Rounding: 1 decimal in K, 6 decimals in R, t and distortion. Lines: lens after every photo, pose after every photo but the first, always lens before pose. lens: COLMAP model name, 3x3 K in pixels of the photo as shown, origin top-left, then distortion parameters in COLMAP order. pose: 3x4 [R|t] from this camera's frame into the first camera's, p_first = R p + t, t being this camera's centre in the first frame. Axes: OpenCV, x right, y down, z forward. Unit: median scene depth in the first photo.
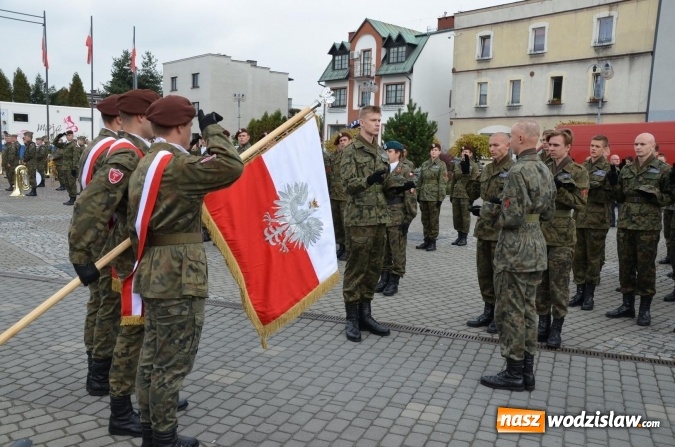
lens RADIAL K [[618.2, 0, 339.1], [0, 618.2, 223.2], [0, 0, 1]] dist [-0.031071, 0.000000]
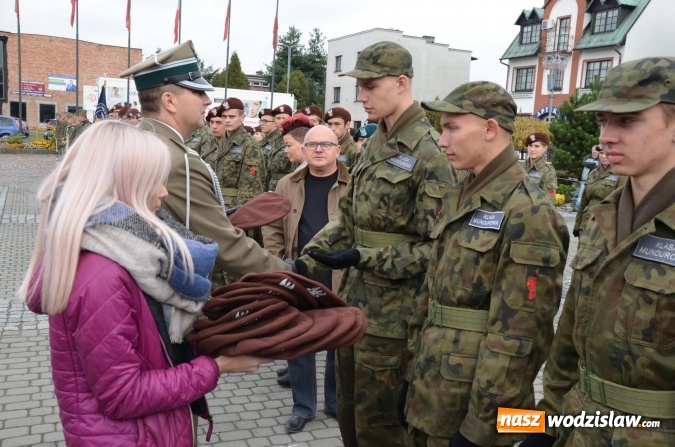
lens RADIAL K [[697.1, 0, 350.2], [0, 697.1, 225.5], [0, 0, 1]] dist [0.089675, 0.000000]
pose [[0.963666, 0.059779, -0.260335, 0.032989], [-0.059966, 0.998174, 0.007233, -0.008134], [0.260292, 0.008641, 0.965491, 0.067992]]
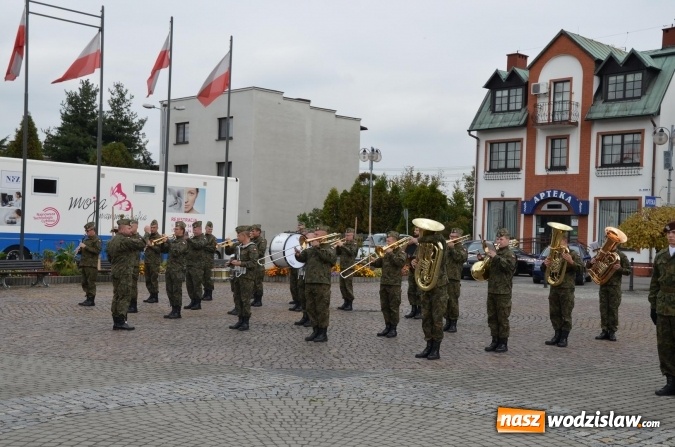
lens RADIAL K [[901.4, 0, 339.3], [0, 901.4, 226.0], [0, 0, 1]] dist [0.190585, 0.000000]
pose [[0.999191, 0.000117, 0.040219, -0.223094], [0.004842, 0.992373, -0.123174, -0.021658], [-0.039926, 0.123269, 0.991570, 0.110181]]
